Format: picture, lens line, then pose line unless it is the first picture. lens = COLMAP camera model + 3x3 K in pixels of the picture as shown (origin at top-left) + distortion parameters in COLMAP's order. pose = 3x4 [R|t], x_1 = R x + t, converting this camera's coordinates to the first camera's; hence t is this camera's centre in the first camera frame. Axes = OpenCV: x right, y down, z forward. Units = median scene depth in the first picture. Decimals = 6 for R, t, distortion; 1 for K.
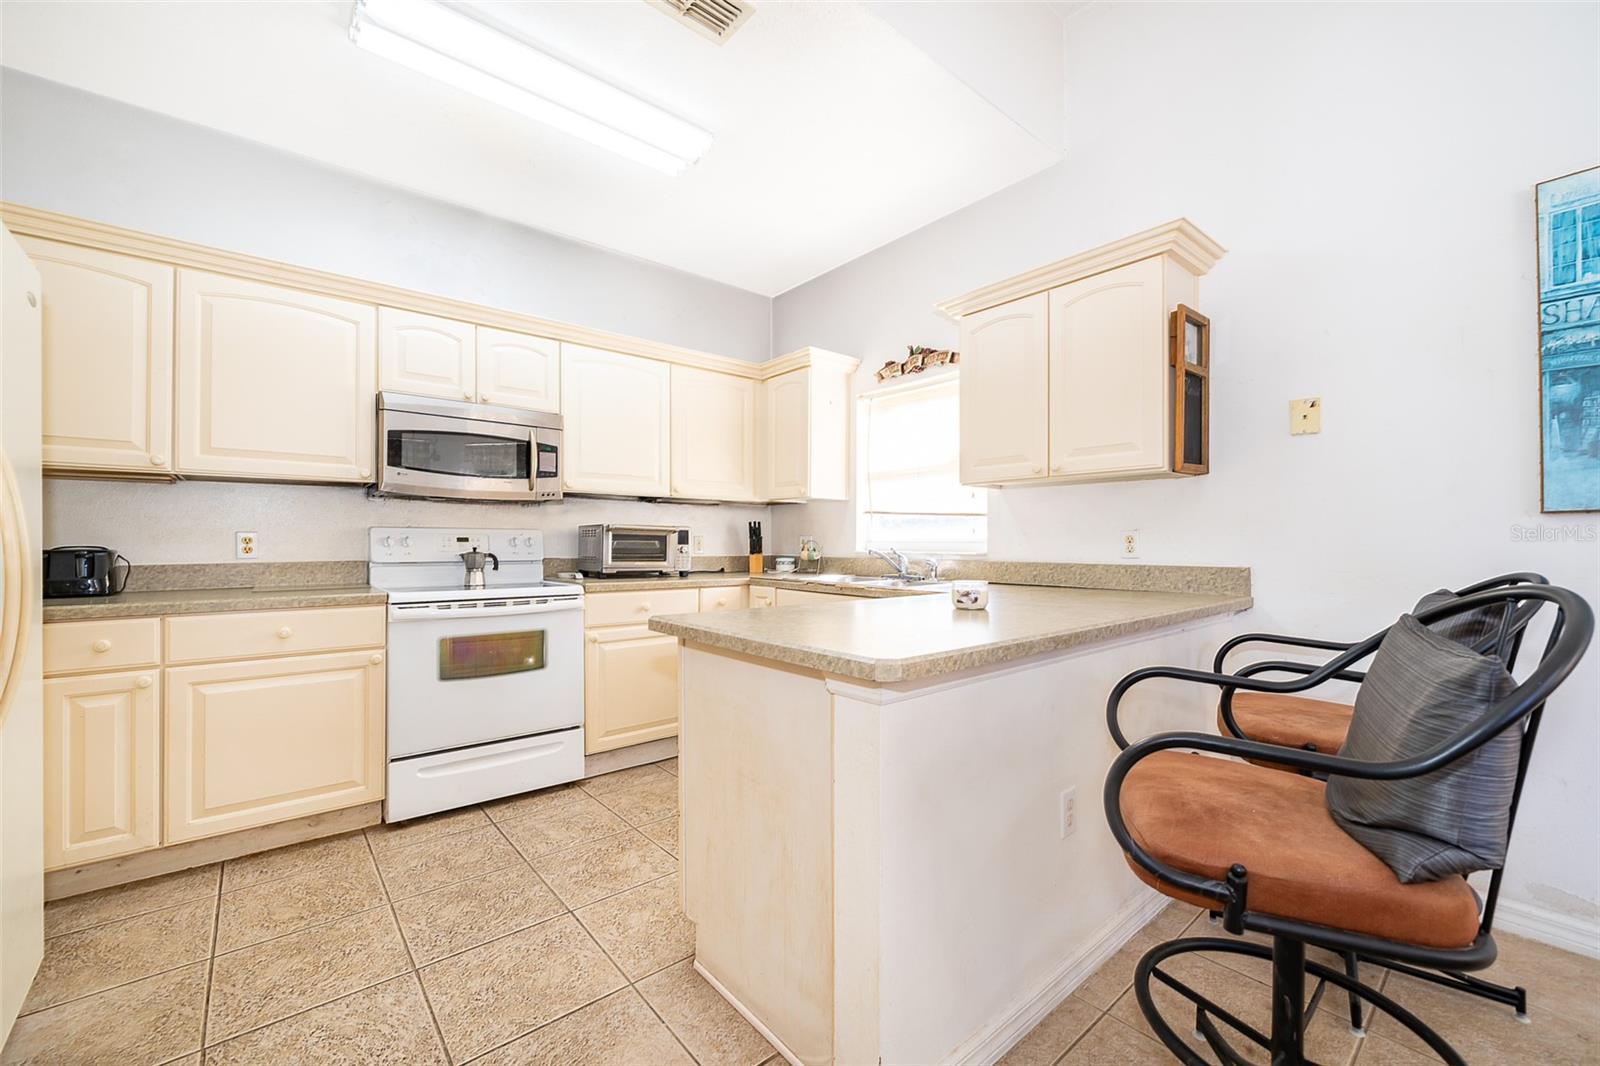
lens RADIAL K [[640.9, 0, 800.0], [0, 640.9, 533.0], [0, 0, 1]] dist [-0.001312, -0.000096]
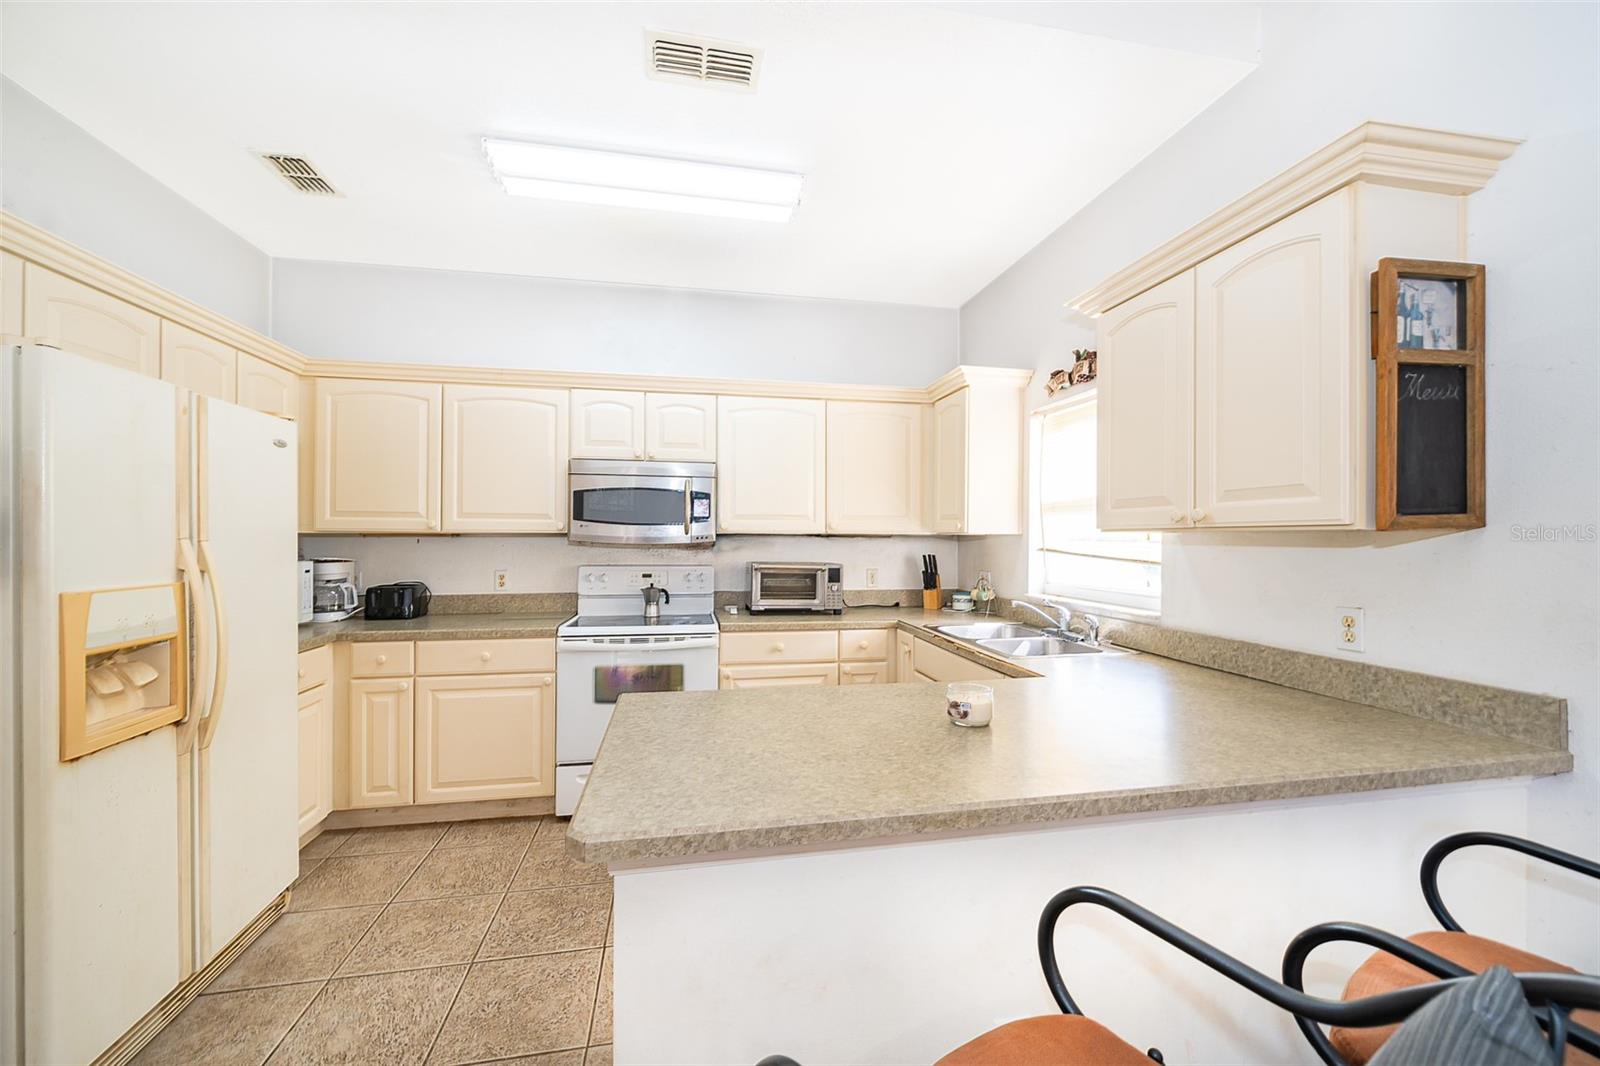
lens RADIAL K [[628.1, 0, 818.9], [0, 628.1, 528.7], [0, 0, 1]] dist [-0.002477, -0.000183]
pose [[0.873648, -0.003988, -0.486542, 0.323589], [0.006155, 0.999977, 0.002854, -0.081759], [0.486519, -0.005488, 0.873653, 0.166313]]
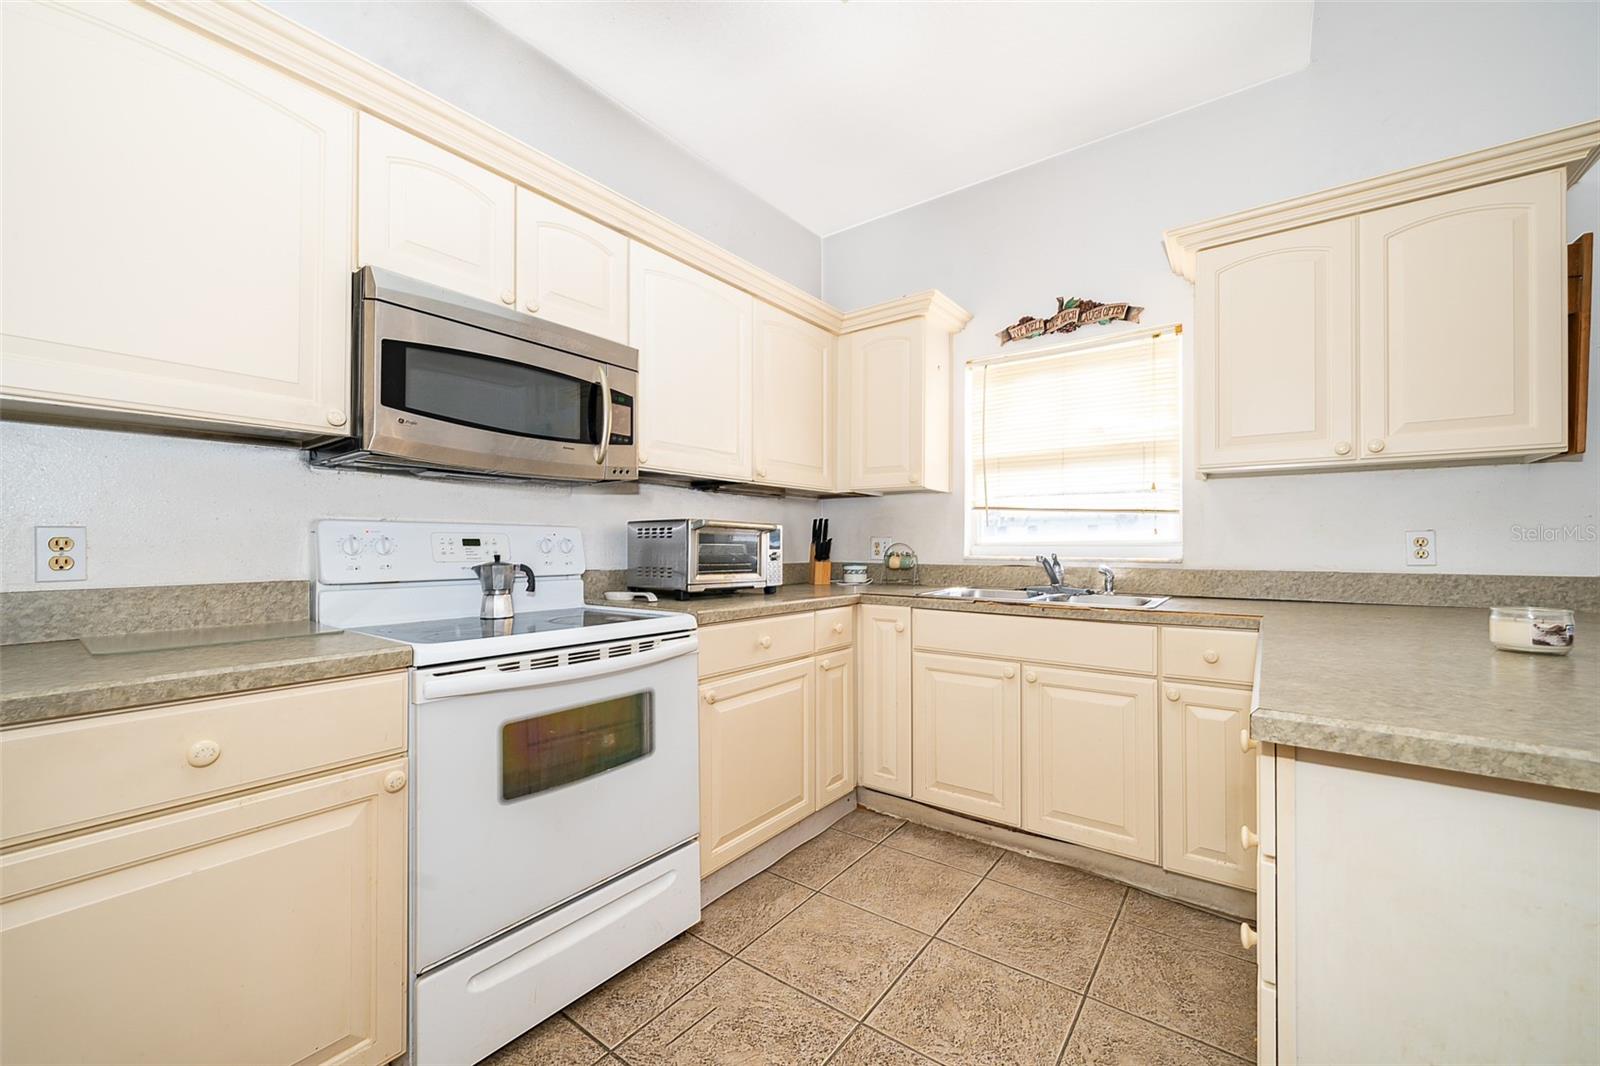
lens RADIAL K [[622.3, 0, 771.6], [0, 622.3, 534.3], [0, 0, 1]] dist [-0.001906, -0.000298]
pose [[0.975466, 0.003072, 0.220128, -0.404760], [-0.002586, 0.999994, -0.002498, 0.003794], [-0.220135, 0.001868, 0.975468, 0.386674]]
